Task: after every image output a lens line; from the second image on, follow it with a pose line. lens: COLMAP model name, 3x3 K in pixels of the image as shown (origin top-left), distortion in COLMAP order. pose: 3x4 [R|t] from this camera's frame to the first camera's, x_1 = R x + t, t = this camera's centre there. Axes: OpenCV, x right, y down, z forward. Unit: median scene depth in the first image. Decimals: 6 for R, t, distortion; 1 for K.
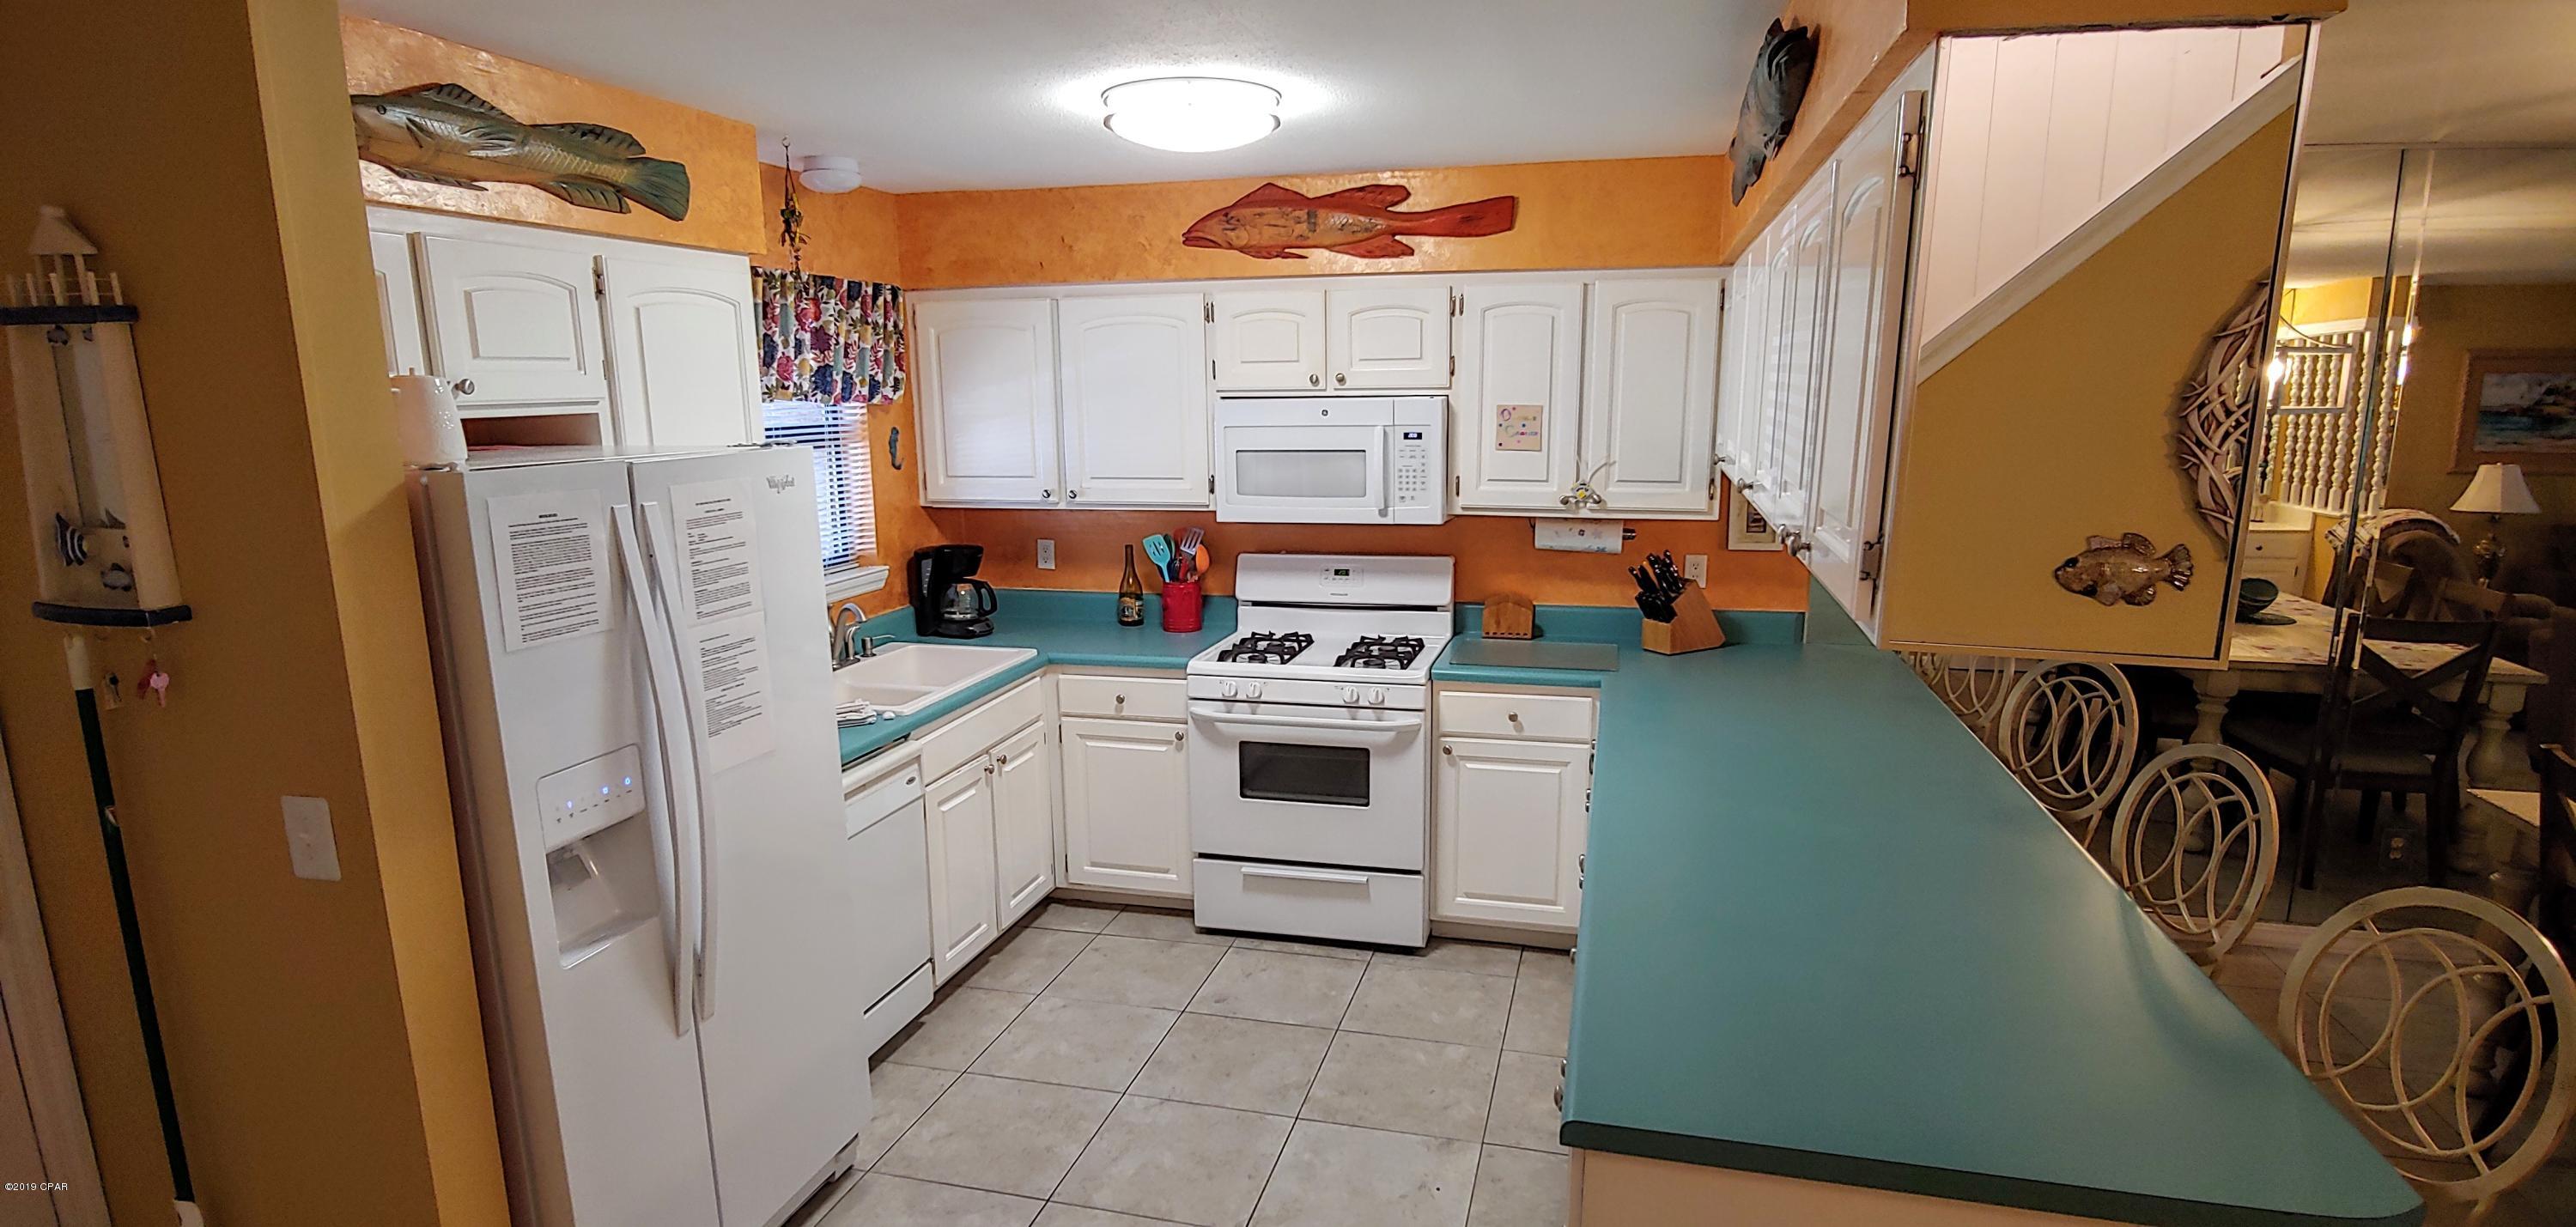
lens RADIAL K [[1285.5, 0, 1274.9], [0, 1285.5, 660.5], [0, 0, 1]] dist [-0.019599, 0.003435]
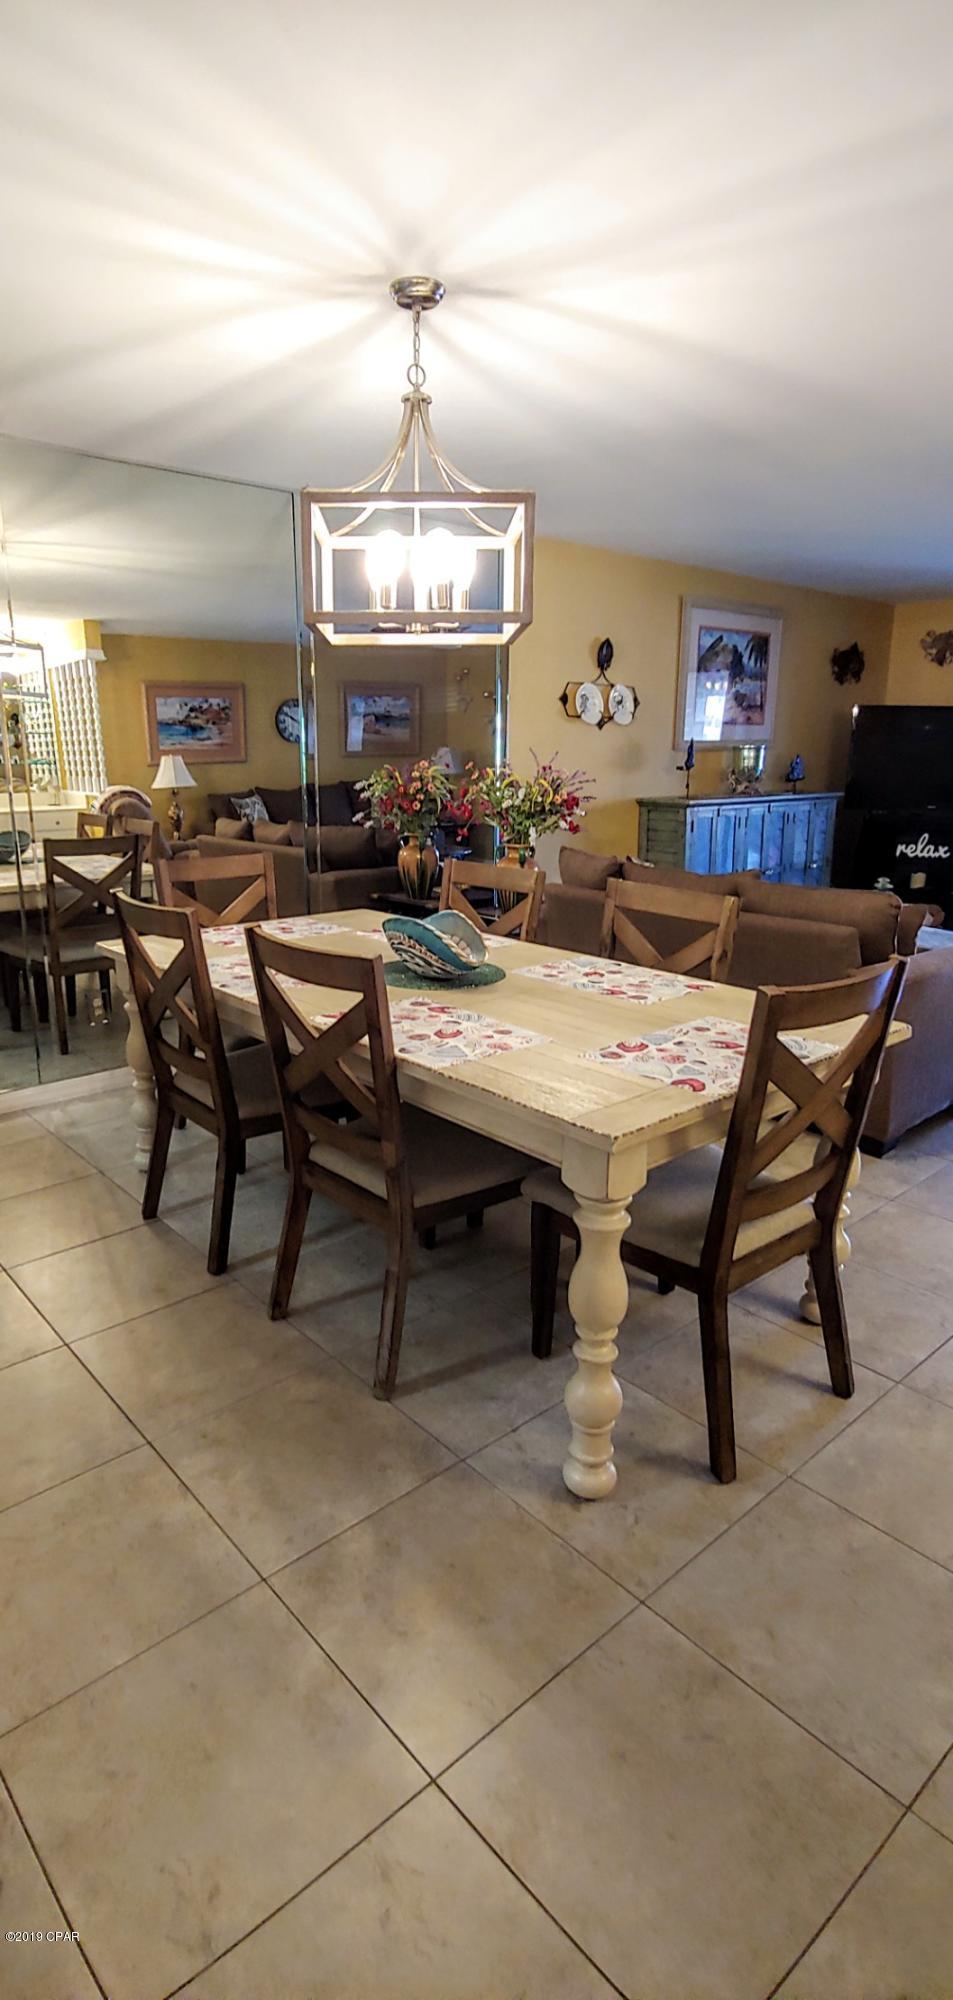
lens RADIAL K [[998.1, 0, 474.9], [0, 998.1, 995.9], [0, 0, 1]] dist [-0.019599, 0.003435]
pose [[0.554827, -0.190428, 0.809879, 0.245787], [0.174688, 0.978417, 0.110382, 0.081222], [-0.813419, 0.080234, 0.576118, 0.086334]]
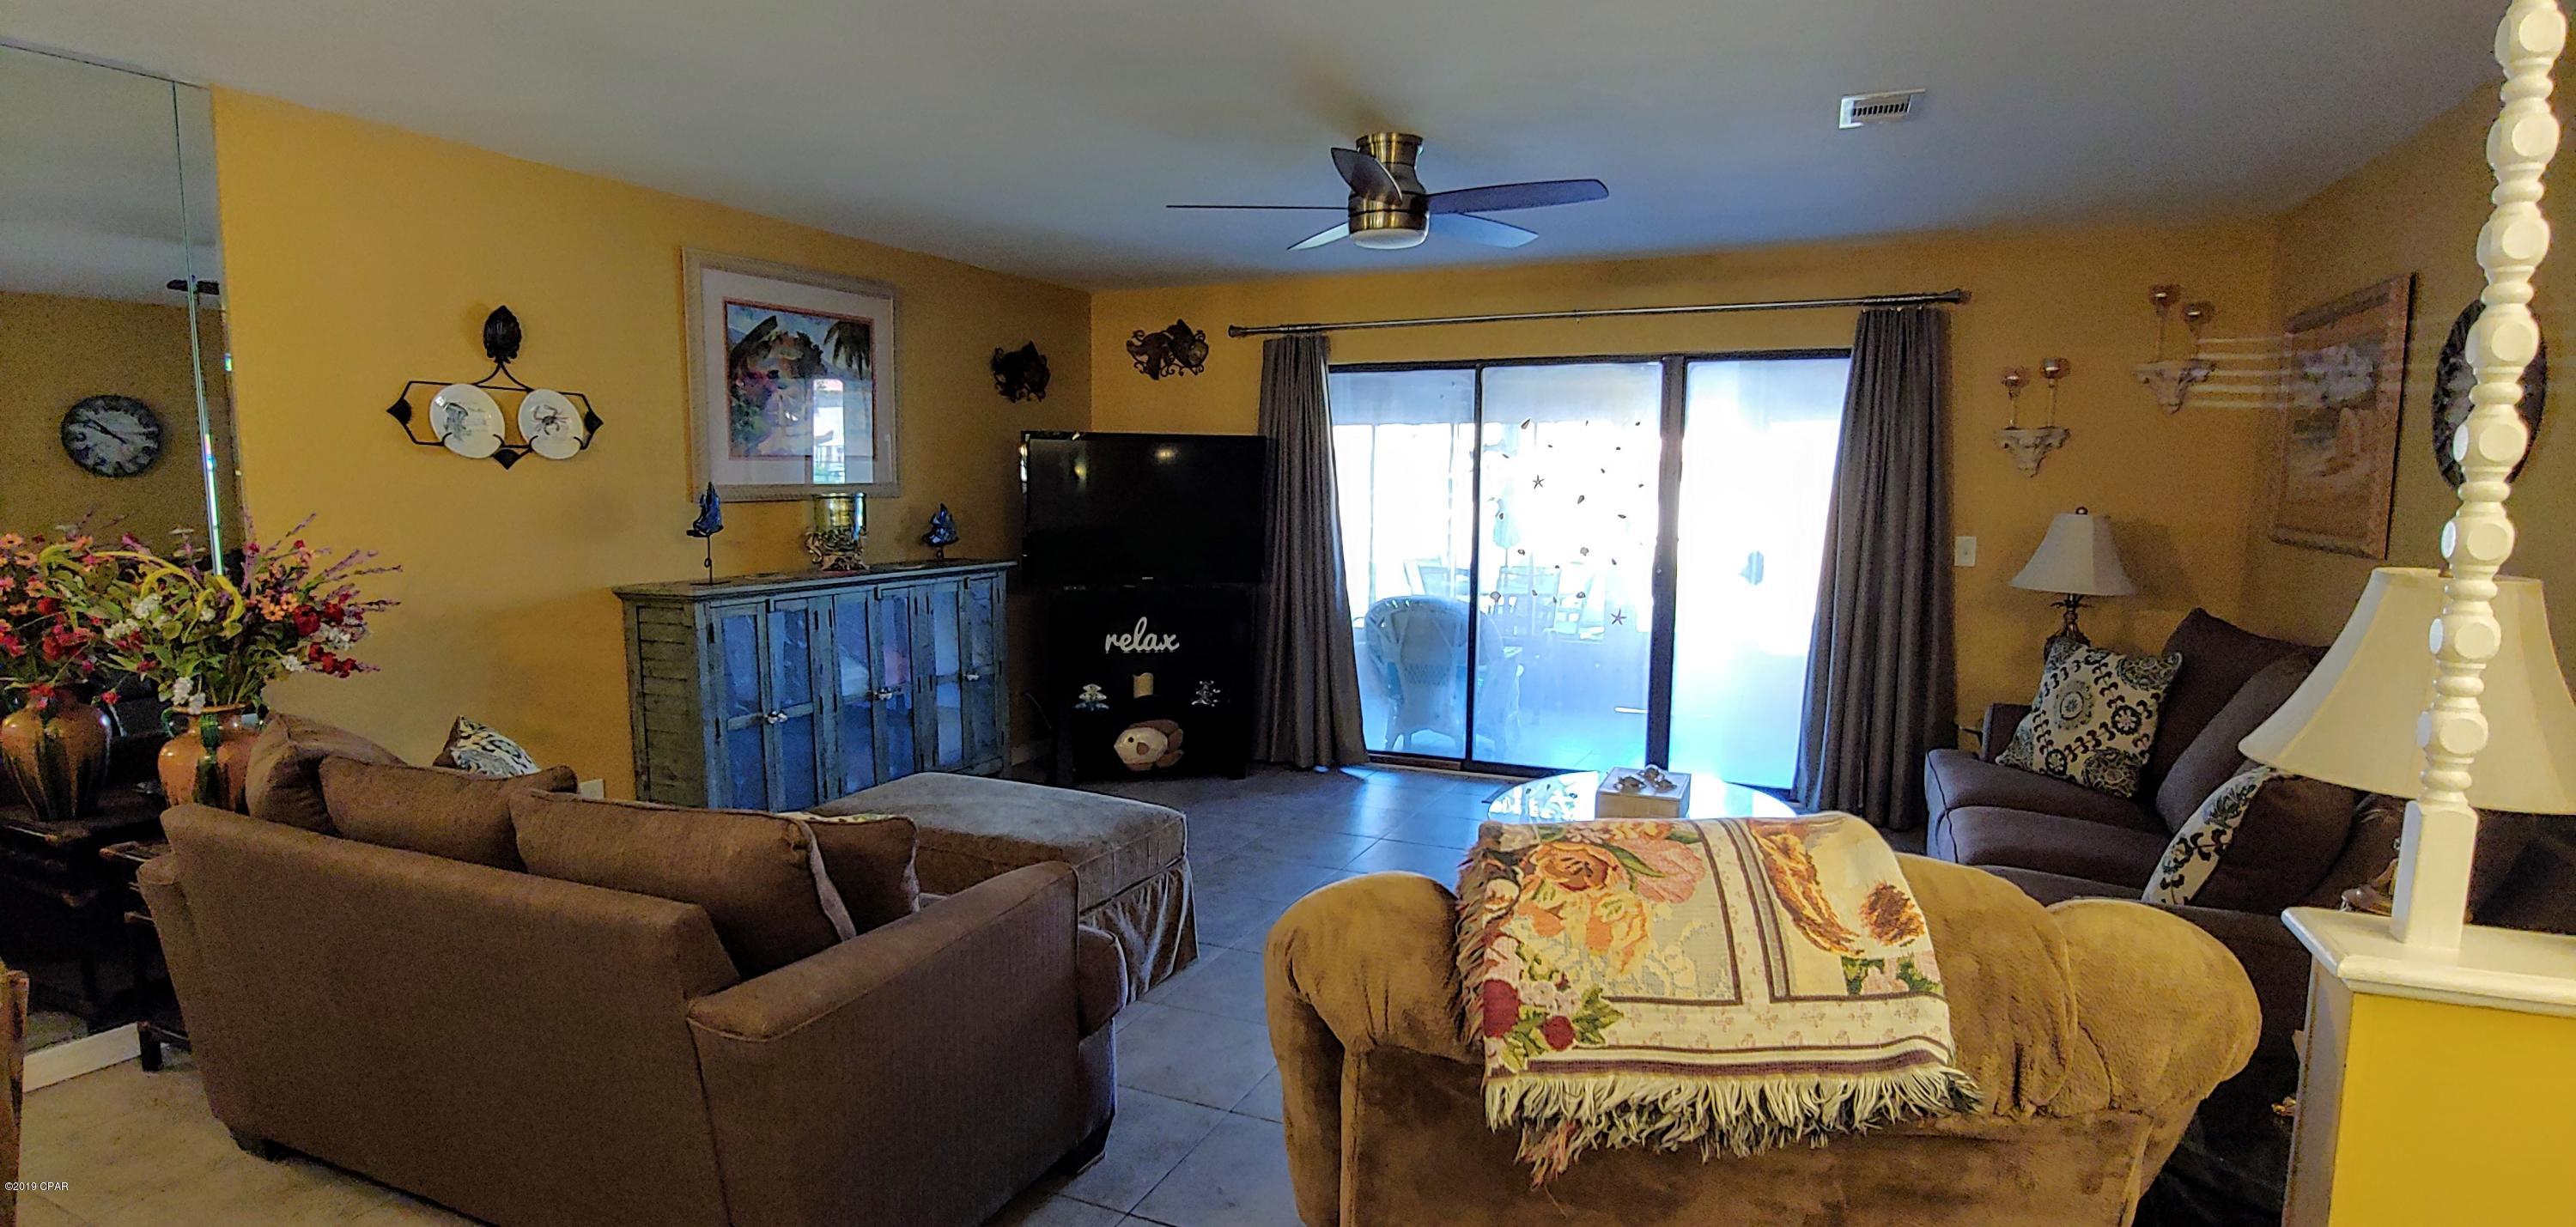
lens RADIAL K [[1285.5, 0, 1316.2], [0, 1285.5, 643.7], [0, 0, 1]] dist [-0.019599, 0.003435]
pose [[0.143200, -0.114034, 0.983102, 0.644951], [0.203358, 0.975534, 0.083535, 0.077447], [-0.968576, 0.187960, 0.162886, -0.016576]]
